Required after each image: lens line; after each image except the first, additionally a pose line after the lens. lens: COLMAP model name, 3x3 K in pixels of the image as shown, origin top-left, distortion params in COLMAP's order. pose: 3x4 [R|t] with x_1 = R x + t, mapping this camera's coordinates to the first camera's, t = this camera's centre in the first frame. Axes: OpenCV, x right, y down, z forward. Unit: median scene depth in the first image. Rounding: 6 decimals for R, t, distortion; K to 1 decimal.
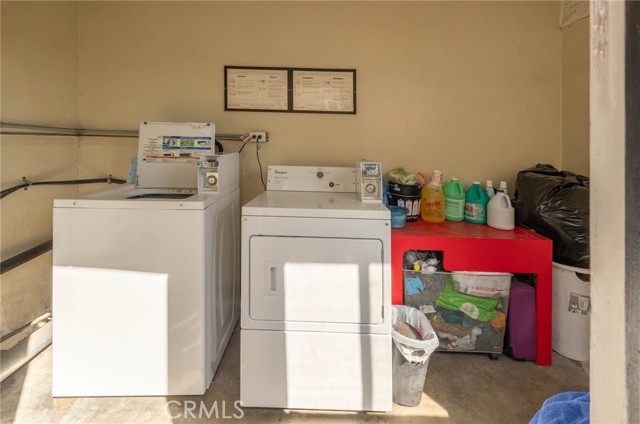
lens RADIAL K [[284.6, 0, 321.9], [0, 284.6, 170.3], [0, 0, 1]] dist [-0.000723, 0.000296]
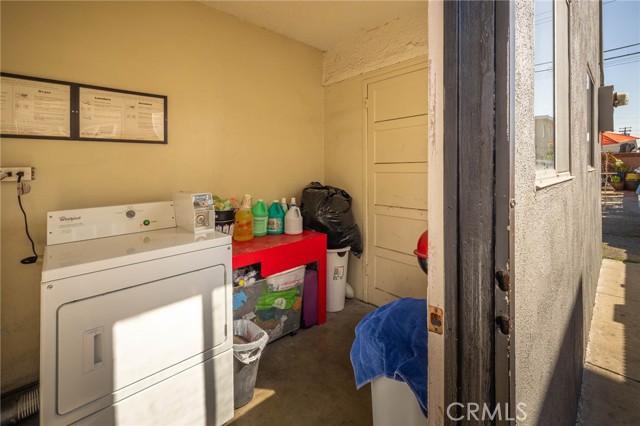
lens RADIAL K [[276.4, 0, 319.6], [0, 276.4, 213.4], [0, 0, 1]] dist [0.001080, 0.000139]
pose [[0.728229, -0.152204, 0.668219, -0.137427], [0.108714, 0.988336, 0.106642, -0.011773], [-0.676657, -0.005015, 0.736282, -0.008252]]
